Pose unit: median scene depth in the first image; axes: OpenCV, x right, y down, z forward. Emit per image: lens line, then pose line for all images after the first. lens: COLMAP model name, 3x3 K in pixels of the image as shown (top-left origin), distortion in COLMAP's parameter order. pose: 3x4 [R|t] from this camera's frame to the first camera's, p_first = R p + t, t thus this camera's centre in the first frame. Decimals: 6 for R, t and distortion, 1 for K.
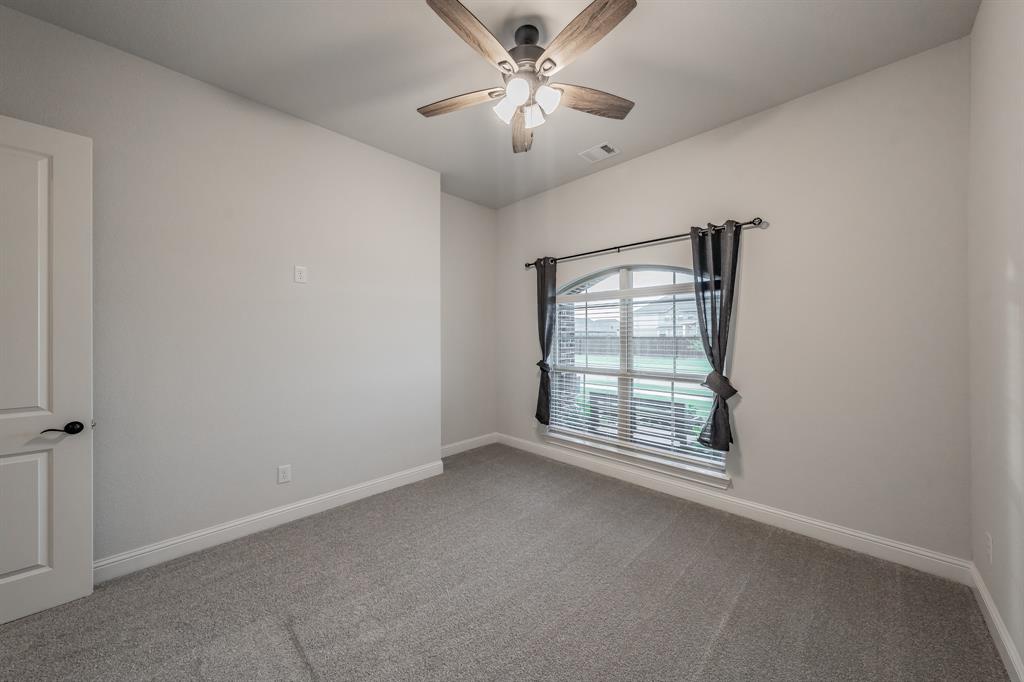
lens RADIAL K [[352.3, 0, 511.6], [0, 352.3, 326.1], [0, 0, 1]] dist [-0.000882, -0.000079]
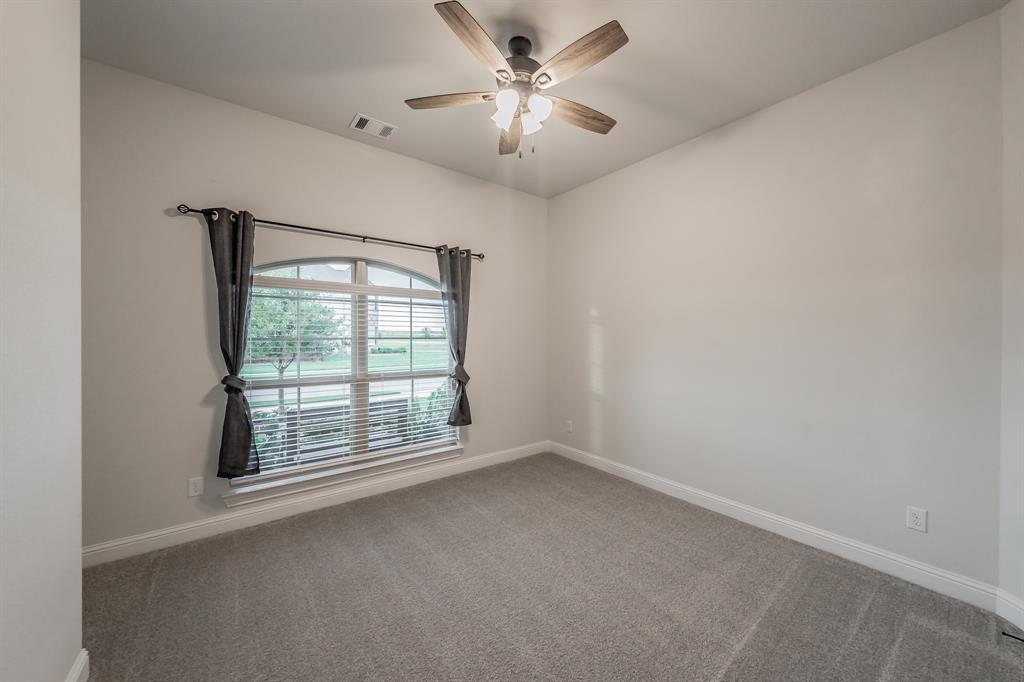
lens RADIAL K [[352.3, 0, 511.6], [0, 352.3, 326.1], [0, 0, 1]] dist [-0.000882, -0.000079]
pose [[0.167111, 0.031274, 0.985442, -0.529937], [-0.030905, 0.999172, -0.026469, 0.014140], [-0.985454, -0.026032, 0.167939, 0.503492]]
